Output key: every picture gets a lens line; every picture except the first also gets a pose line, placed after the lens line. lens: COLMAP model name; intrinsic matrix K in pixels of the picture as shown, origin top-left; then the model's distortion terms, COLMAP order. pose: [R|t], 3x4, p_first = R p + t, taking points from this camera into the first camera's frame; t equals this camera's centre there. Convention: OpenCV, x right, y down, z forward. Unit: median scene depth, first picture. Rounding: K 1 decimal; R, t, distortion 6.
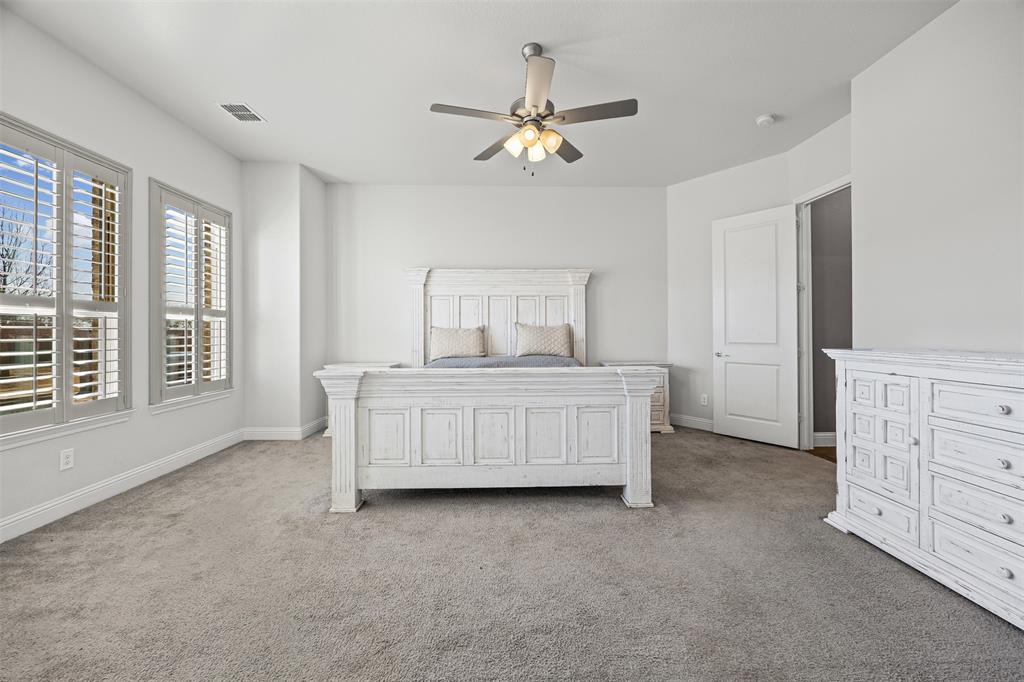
lens RADIAL K [[393.1, 0, 512.0], [0, 393.1, 330.5], [0, 0, 1]] dist [-0.000419, -0.000024]
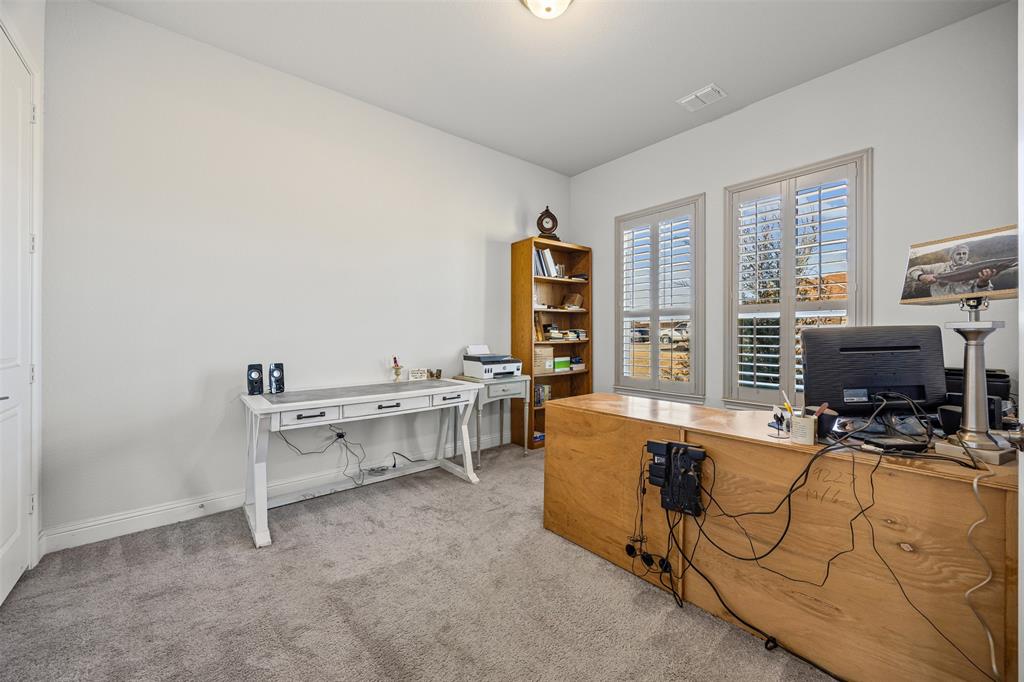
lens RADIAL K [[393.1, 0, 512.6], [0, 393.1, 333.0], [0, 0, 1]] dist [-0.000419, -0.000024]
pose [[-0.785638, 0.008420, -0.618629, 0.202753], [-0.001257, 0.999884, 0.015206, -0.005659], [0.618685, 0.012724, -0.785536, 1.455661]]
